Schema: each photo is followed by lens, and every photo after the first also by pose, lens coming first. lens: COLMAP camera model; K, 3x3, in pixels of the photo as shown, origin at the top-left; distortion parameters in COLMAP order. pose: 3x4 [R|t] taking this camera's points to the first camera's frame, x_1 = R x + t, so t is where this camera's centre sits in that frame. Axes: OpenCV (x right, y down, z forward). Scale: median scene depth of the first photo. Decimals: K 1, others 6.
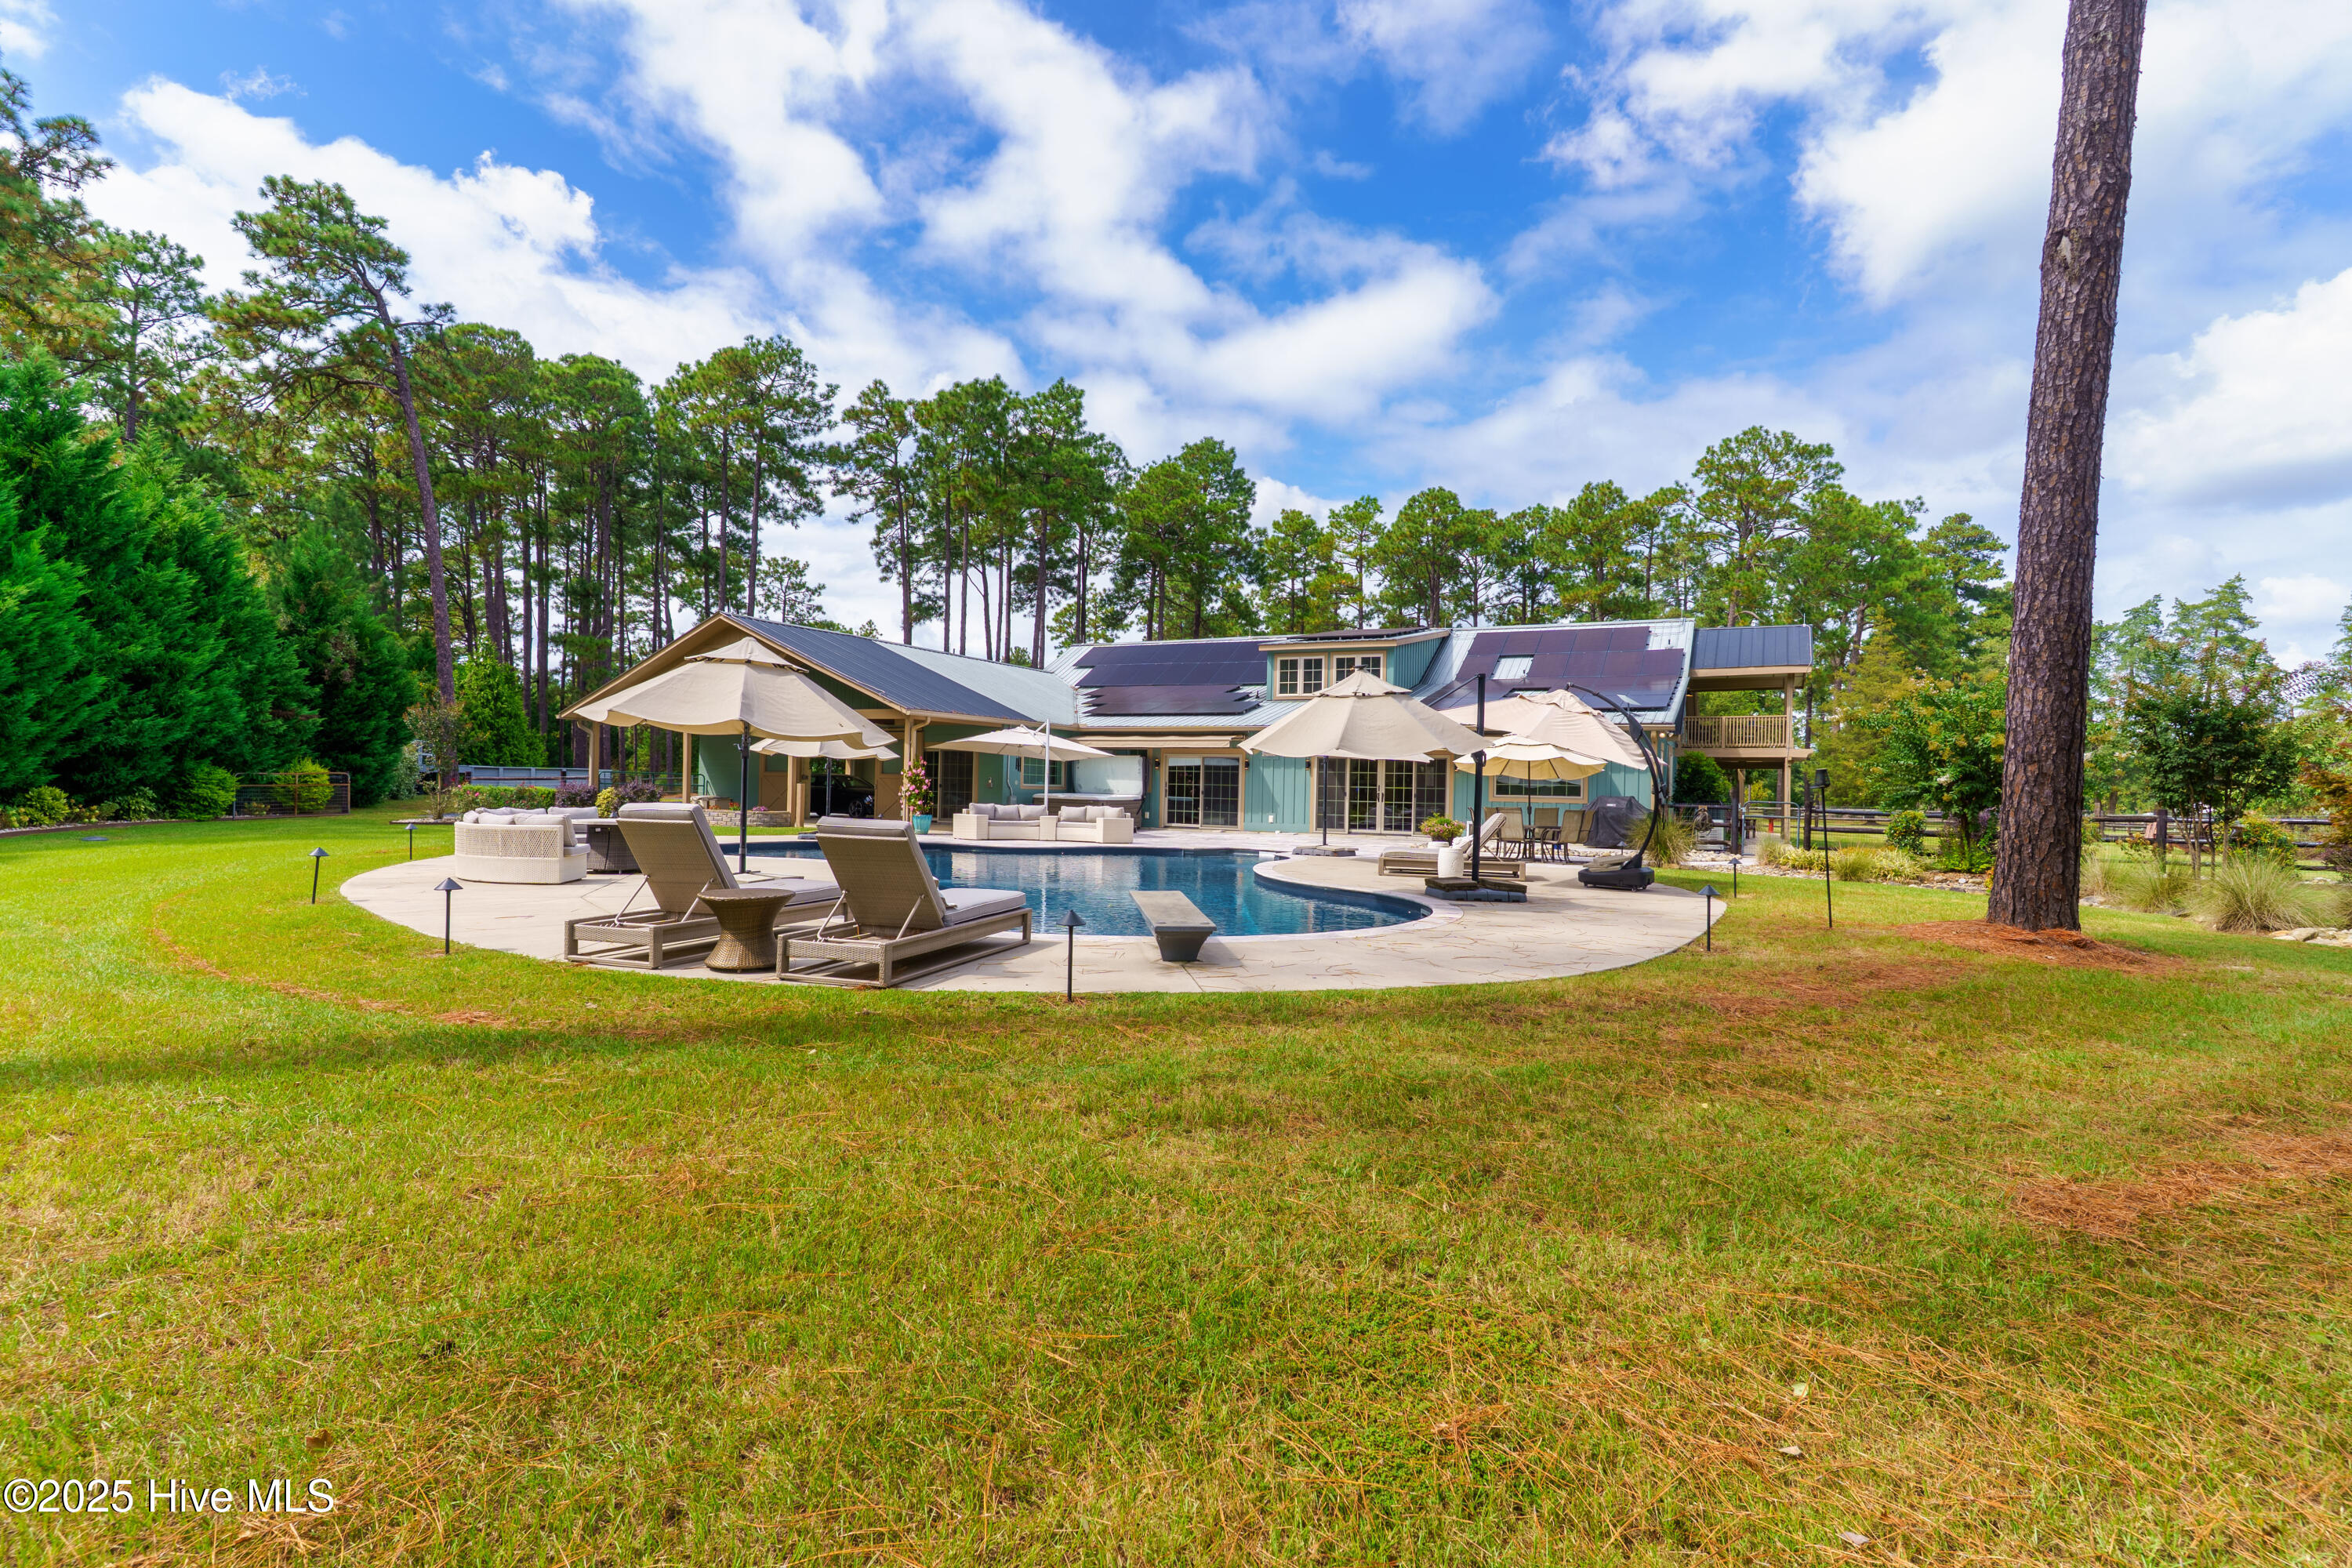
lens RADIAL K [[1196.0, 0, 1161.3], [0, 1196.0, 784.6], [0, 0, 1]] dist [-0.002503, -0.001492]
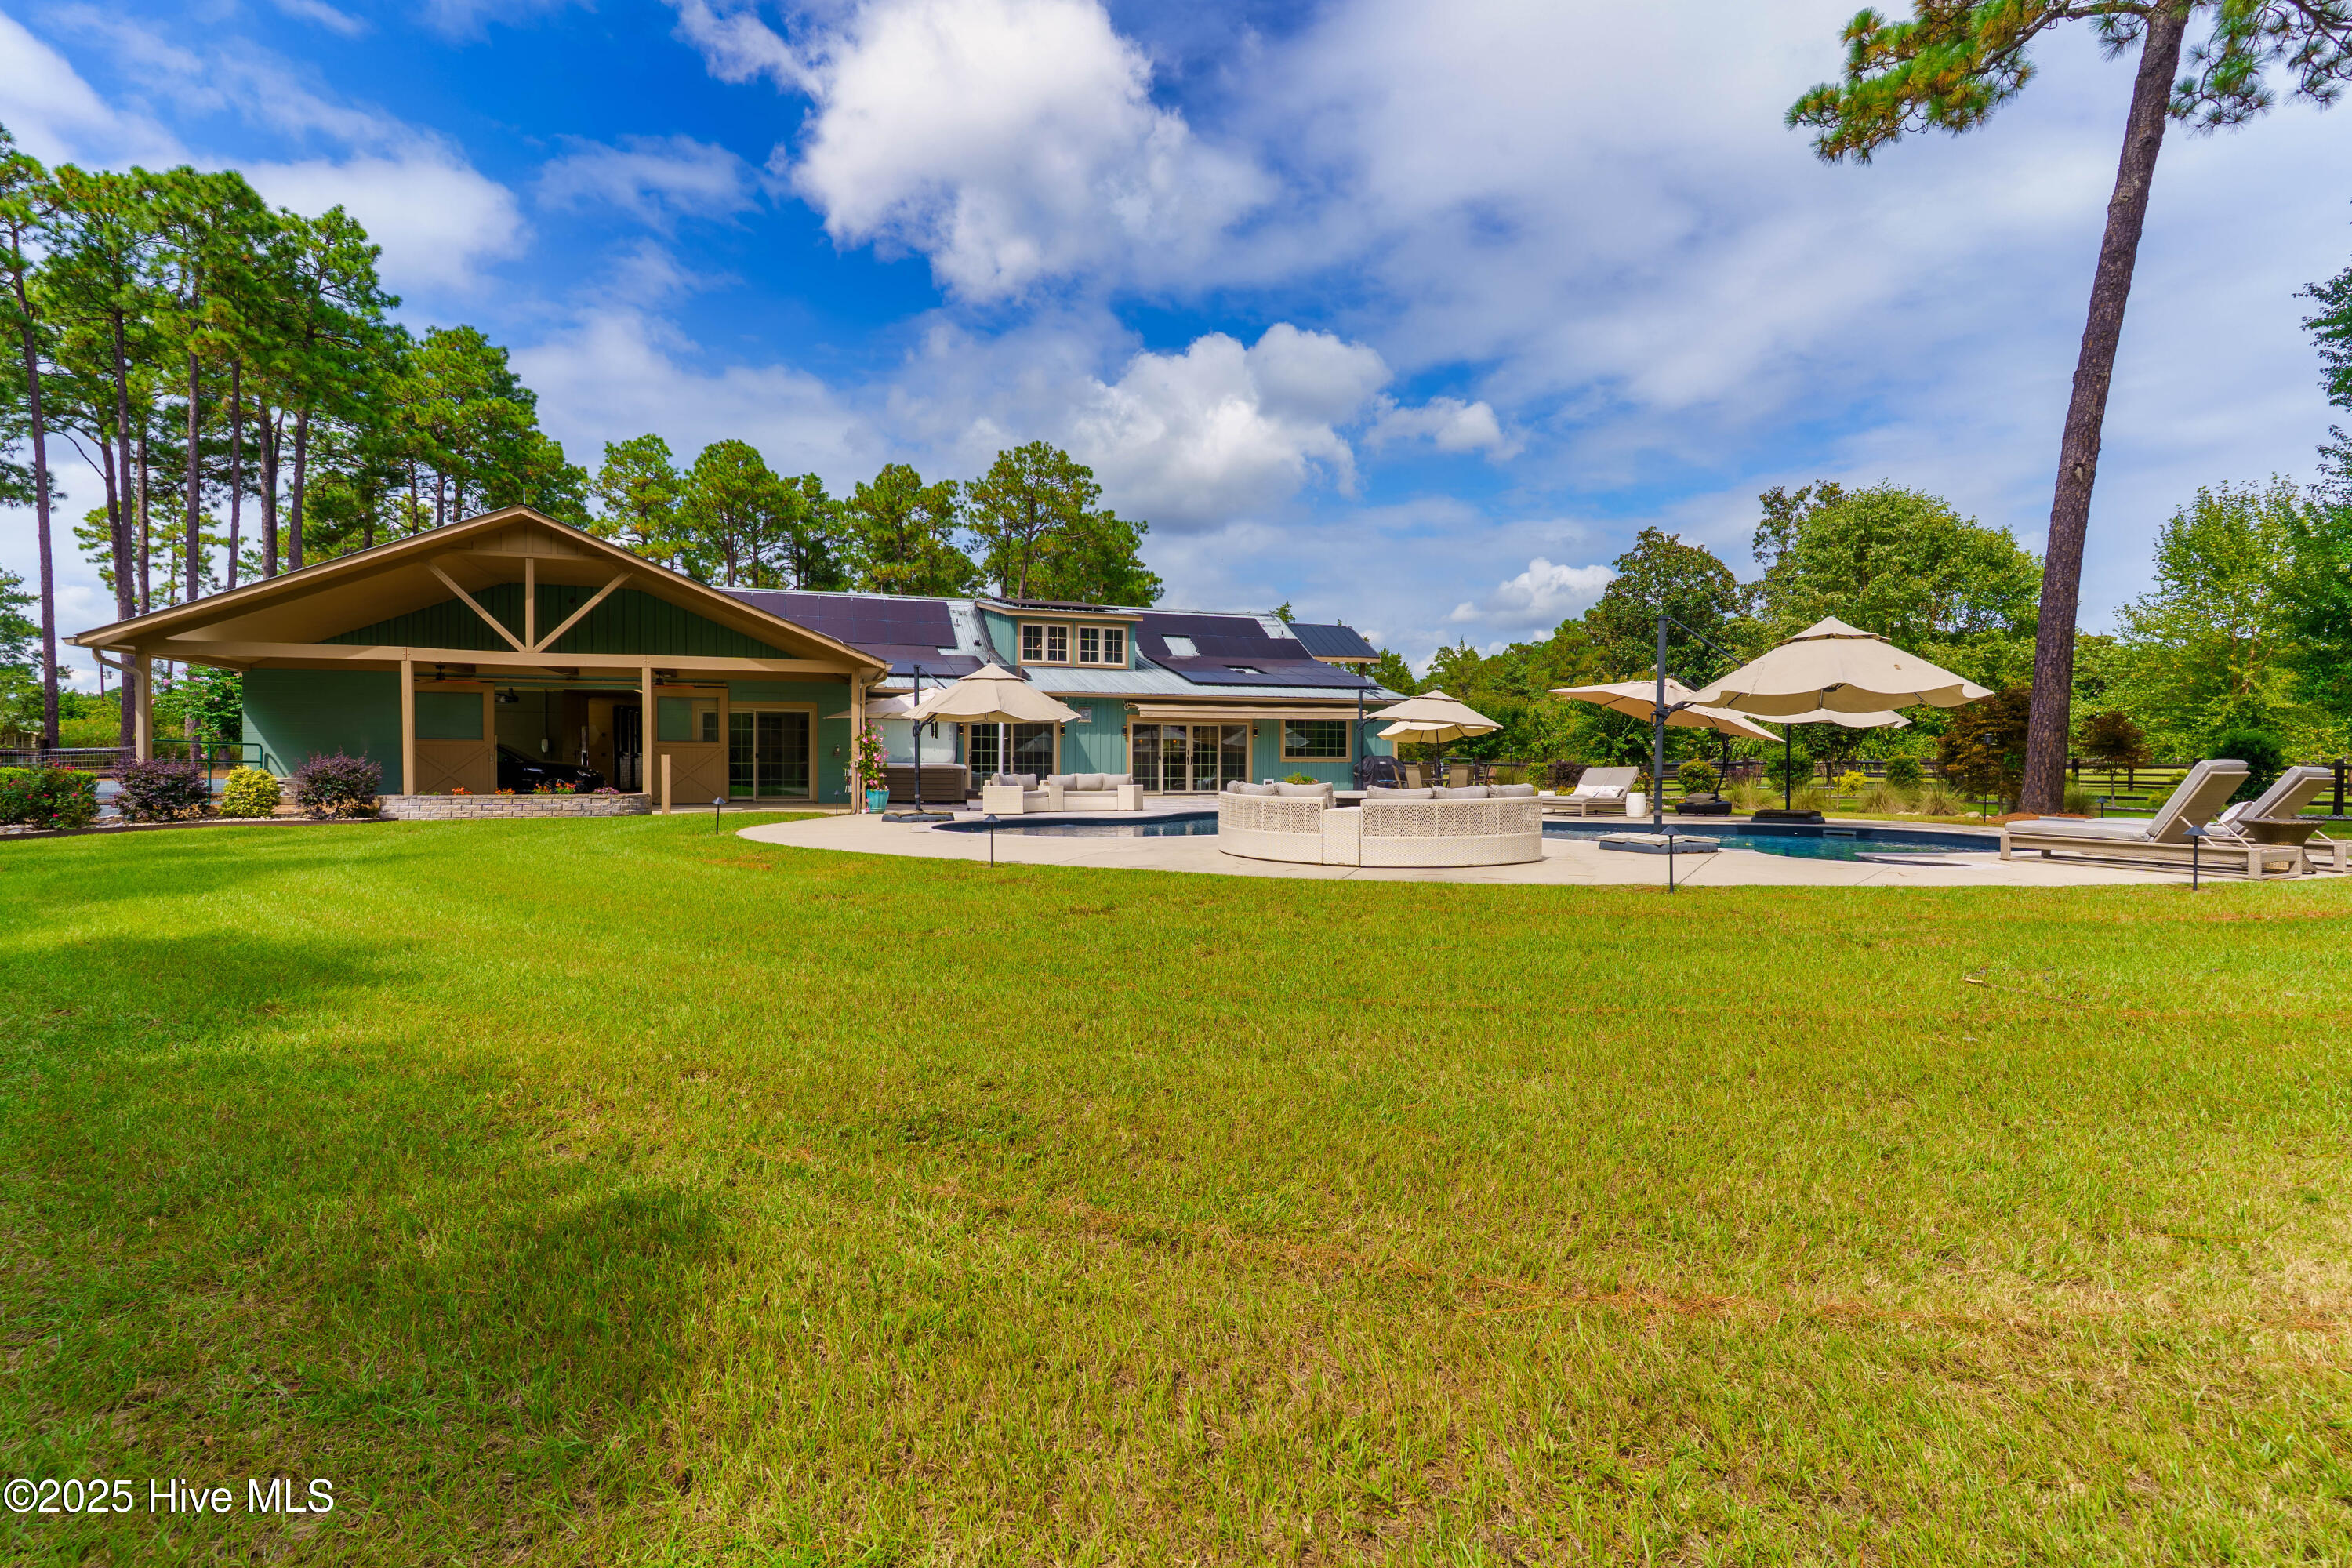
lens RADIAL K [[1150.4, 0, 1176.0], [0, 1150.4, 784.0], [0, 0, 1]] dist [0.001857, 0.000873]
pose [[0.686664, -0.030435, 0.726338, -0.261688], [0.008112, 0.999382, 0.034207, -0.001815], [-0.726930, -0.017597, 0.686486, 0.122982]]
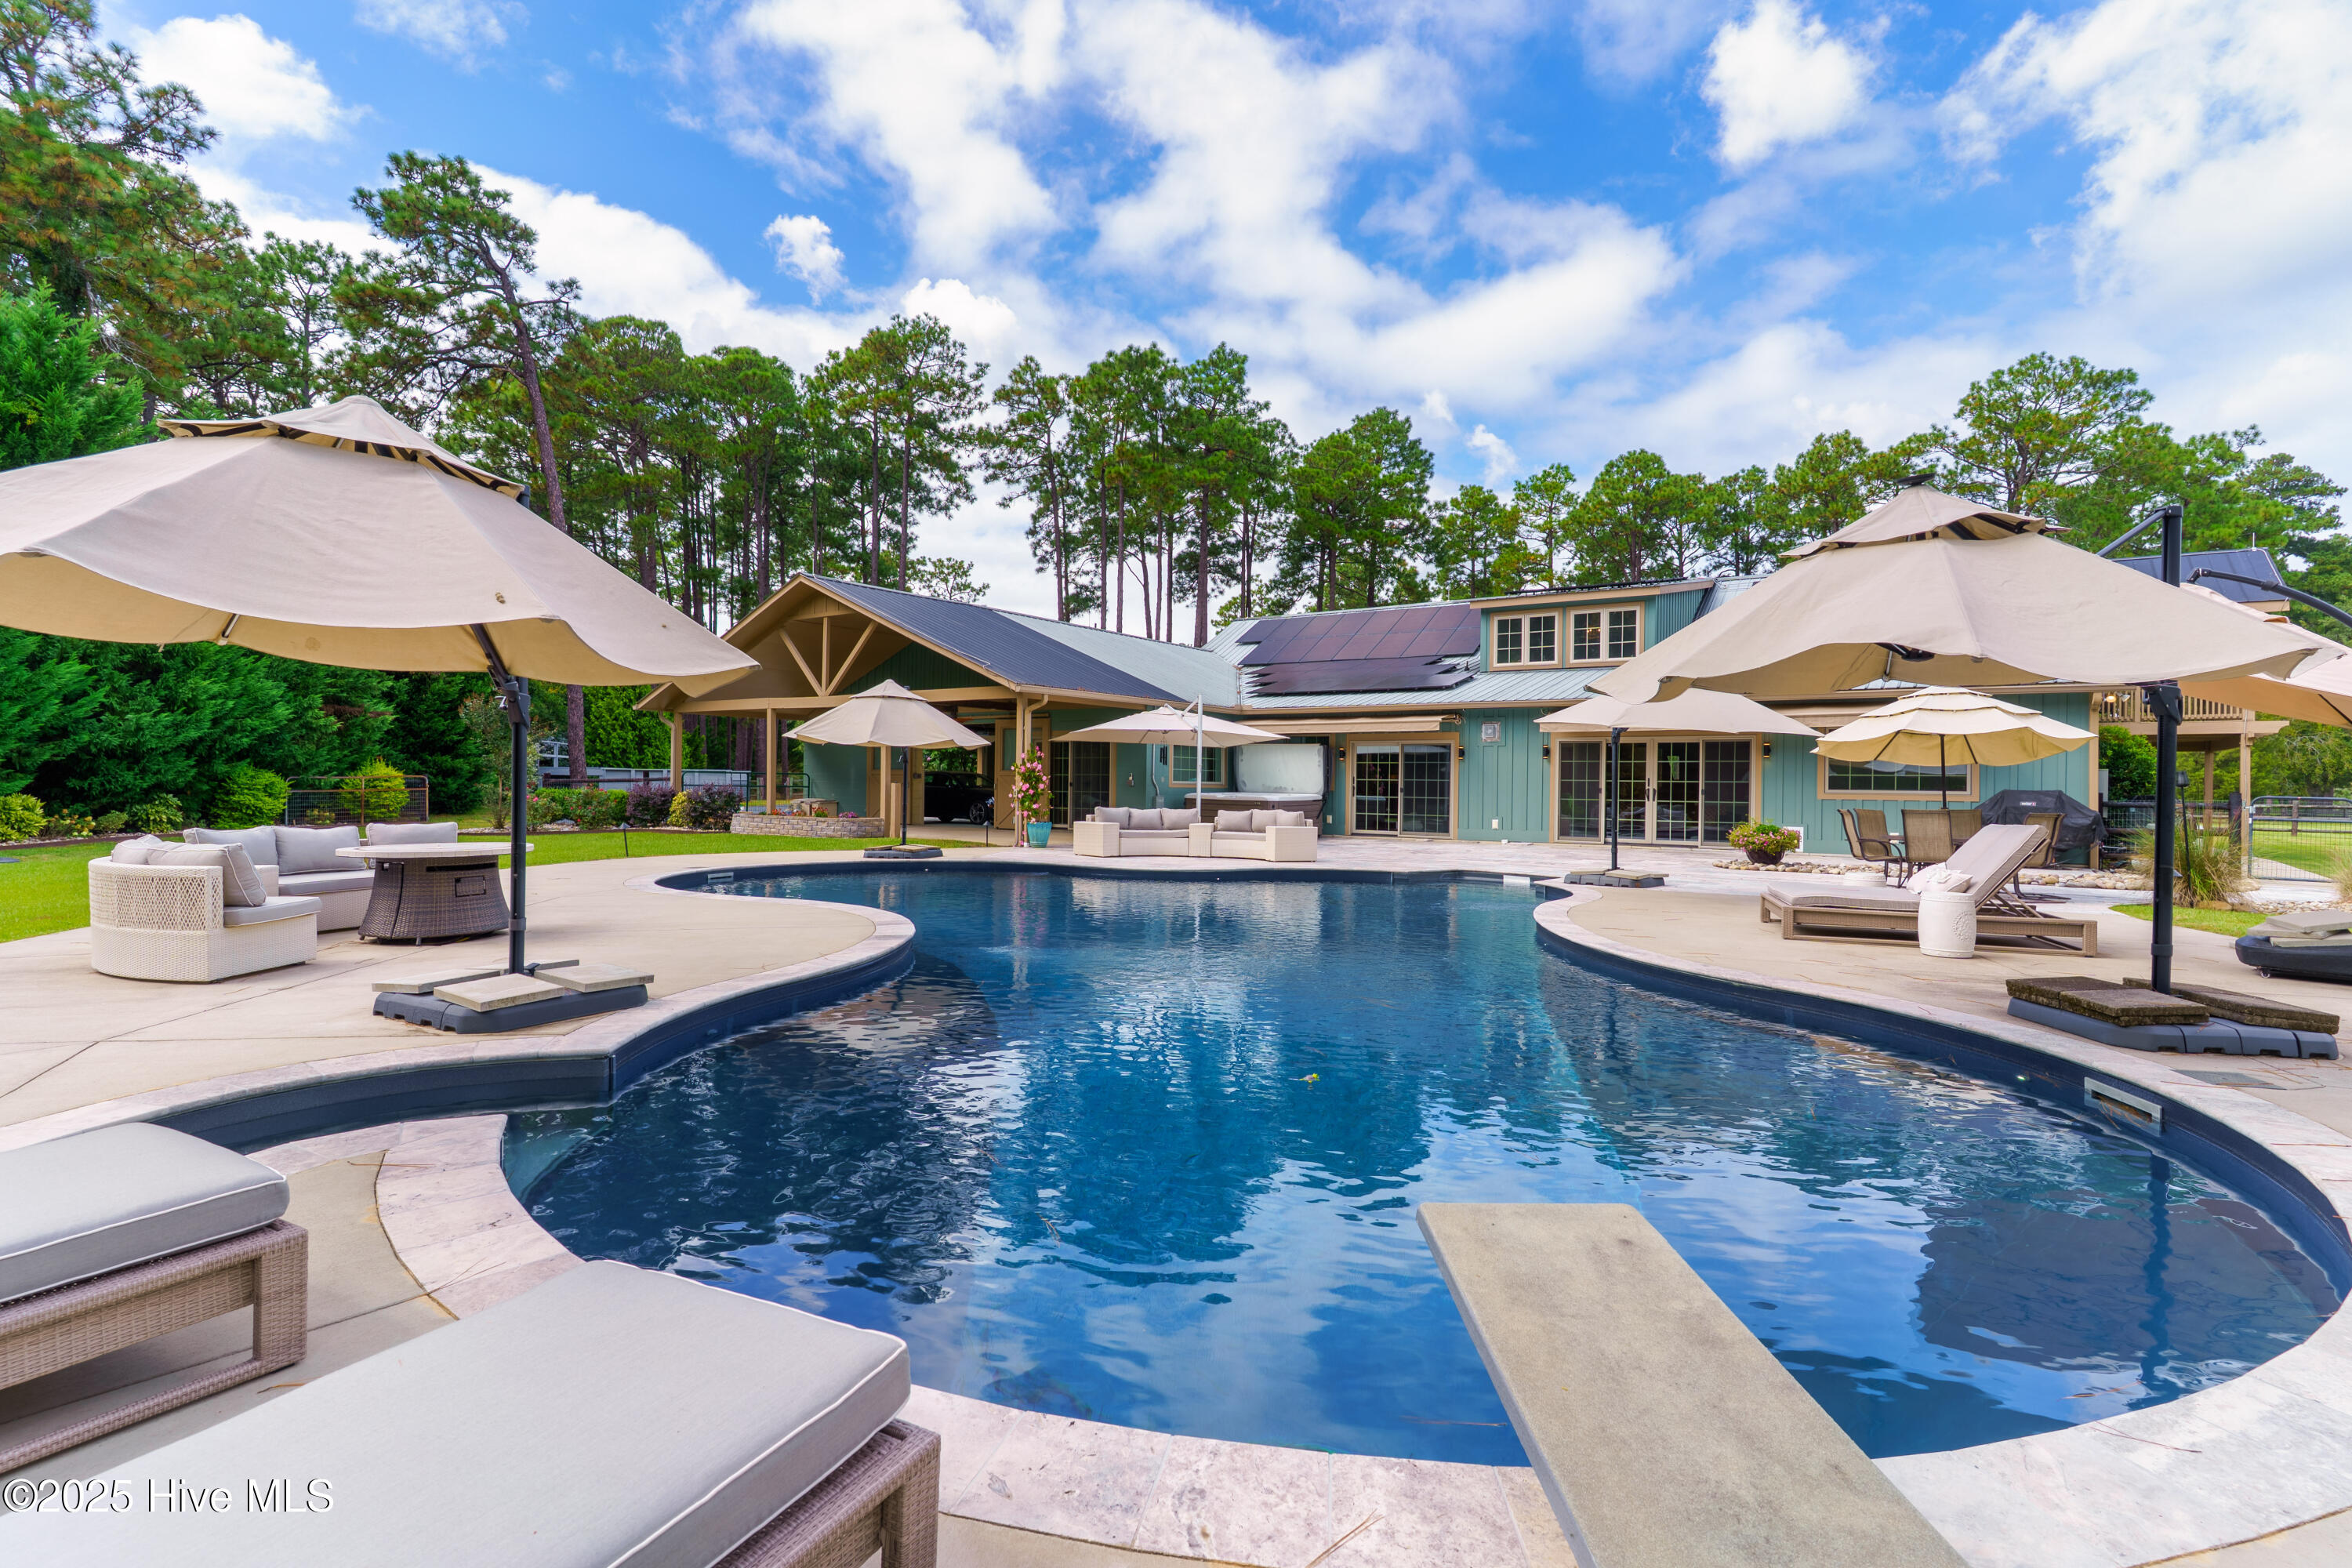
lens RADIAL K [[1143.2, 0, 1196.1], [0, 1143.2, 777.7], [0, 0, 1]] dist [0.003218, -0.001118]
pose [[0.993572, -0.009579, -0.112799, -0.006866], [0.009065, 0.999946, -0.005065, 0.000573], [0.112841, 0.004010, 0.993605, 0.117990]]
